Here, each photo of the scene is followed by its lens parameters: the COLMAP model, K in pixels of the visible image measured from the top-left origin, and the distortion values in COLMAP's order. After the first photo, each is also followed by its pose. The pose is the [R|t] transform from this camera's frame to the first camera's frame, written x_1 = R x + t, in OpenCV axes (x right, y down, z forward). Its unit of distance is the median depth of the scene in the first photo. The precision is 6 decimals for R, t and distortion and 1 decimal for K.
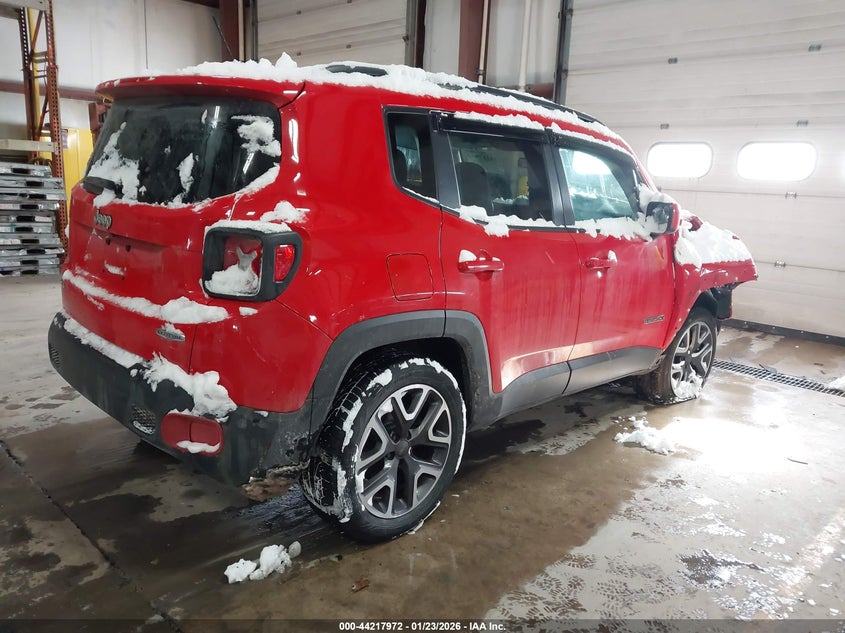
lens RADIAL K [[657.6, 0, 422.5], [0, 657.6, 316.5], [0, 0, 1]] dist [0.000280, -0.002421]
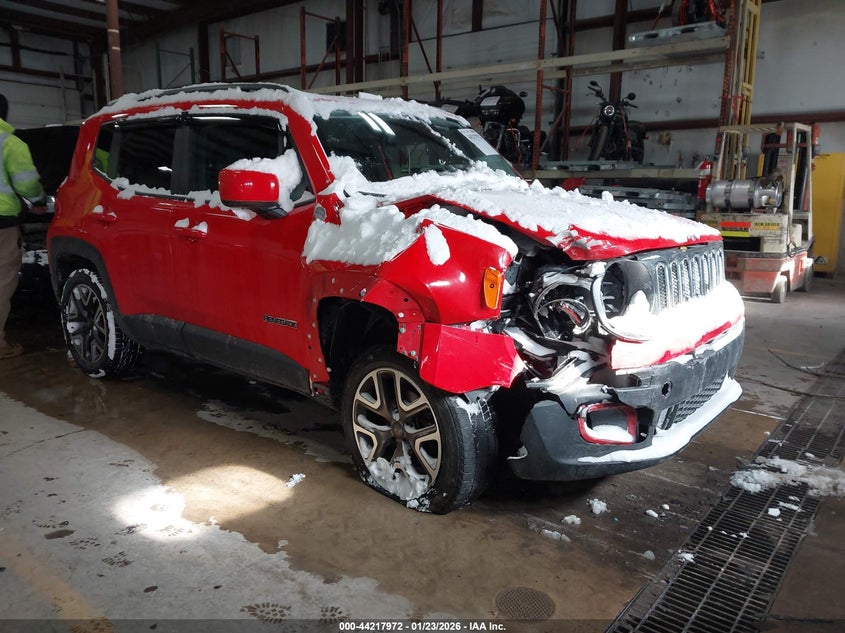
lens RADIAL K [[657.6, 0, 422.5], [0, 657.6, 316.5], [0, 0, 1]] dist [0.000280, -0.002421]
pose [[0.106329, 0.132451, -0.985470, 1.200108], [-0.217183, 0.970252, 0.106973, -0.127136], [0.970323, 0.202653, 0.131932, 1.119967]]
